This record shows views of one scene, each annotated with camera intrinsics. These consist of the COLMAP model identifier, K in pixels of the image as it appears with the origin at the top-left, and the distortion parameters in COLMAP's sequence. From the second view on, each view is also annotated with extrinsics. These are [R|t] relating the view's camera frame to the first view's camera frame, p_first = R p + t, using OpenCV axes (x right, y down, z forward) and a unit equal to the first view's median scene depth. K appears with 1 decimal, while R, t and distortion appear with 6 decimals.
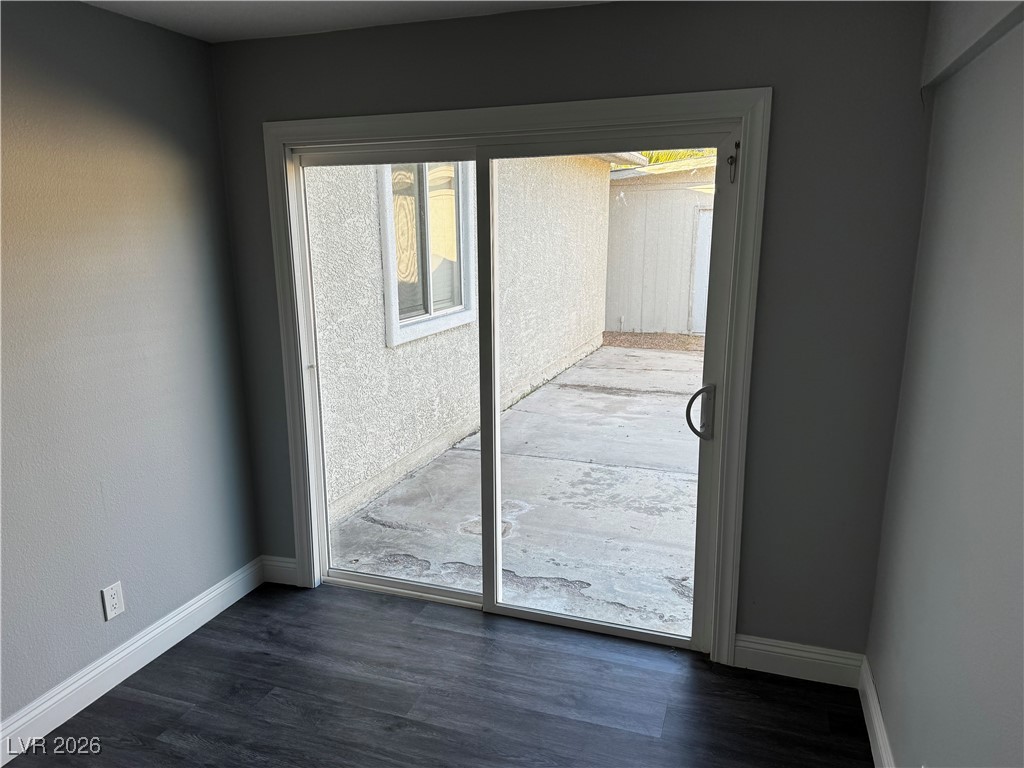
lens RADIAL K [[714.0, 0, 510.5], [0, 714.0, 387.8], [0, 0, 1]] dist [0.117102, -0.199762]
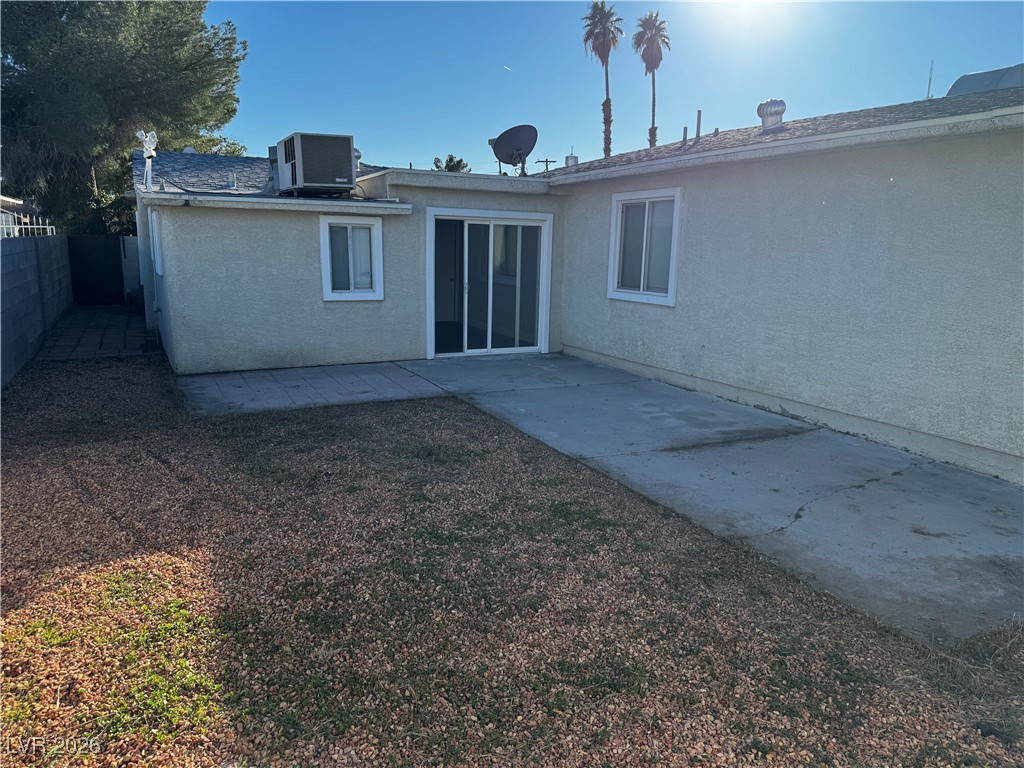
lens RADIAL K [[714.0, 0, 510.5], [0, 714.0, 387.8], [0, 0, 1]] dist [0.117102, -0.199762]
pose [[-0.691707, 0.134663, -0.709511, 2.000893], [-0.169760, 0.924612, 0.340989, -0.615477], [0.701942, 0.356312, -0.616701, 2.743153]]
